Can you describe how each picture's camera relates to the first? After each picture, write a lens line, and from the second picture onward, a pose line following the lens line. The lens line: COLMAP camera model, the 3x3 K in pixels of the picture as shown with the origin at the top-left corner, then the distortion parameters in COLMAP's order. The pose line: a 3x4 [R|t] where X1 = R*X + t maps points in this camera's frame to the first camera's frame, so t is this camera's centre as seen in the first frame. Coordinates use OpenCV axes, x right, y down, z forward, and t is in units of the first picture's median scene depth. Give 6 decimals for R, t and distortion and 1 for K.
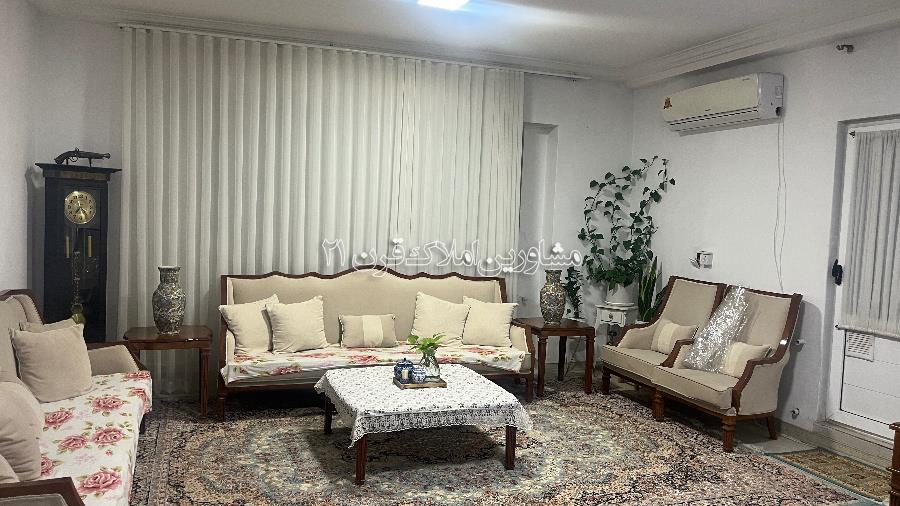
lens RADIAL K [[705.3, 0, 450.0], [0, 705.3, 253.0], [0, 0, 1]] dist [0.009123, 0.002208]
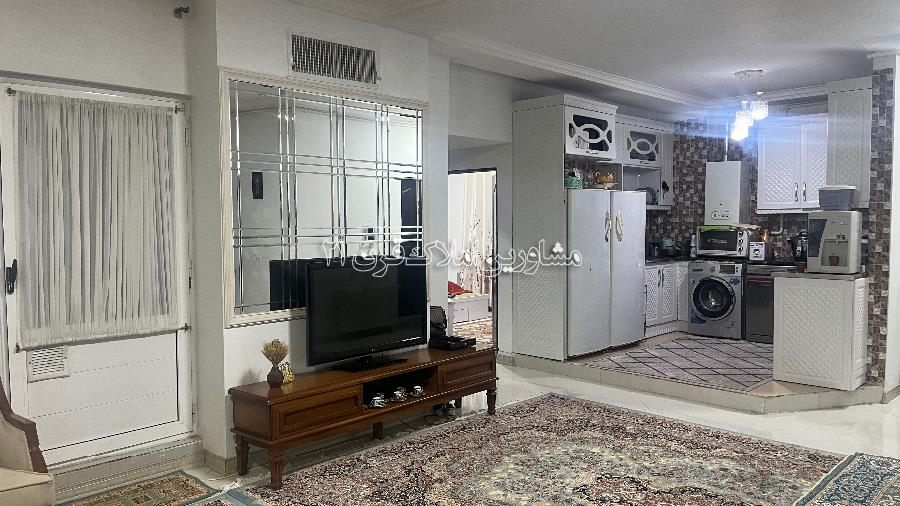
lens RADIAL K [[705.3, 0, 450.0], [0, 705.3, 253.0], [0, 0, 1]] dist [0.009123, 0.002208]
pose [[-0.446260, -0.075467, 0.891716, -0.492318], [0.041653, 0.993606, 0.104935, -0.086790], [-0.893933, 0.083971, -0.440263, 1.414765]]
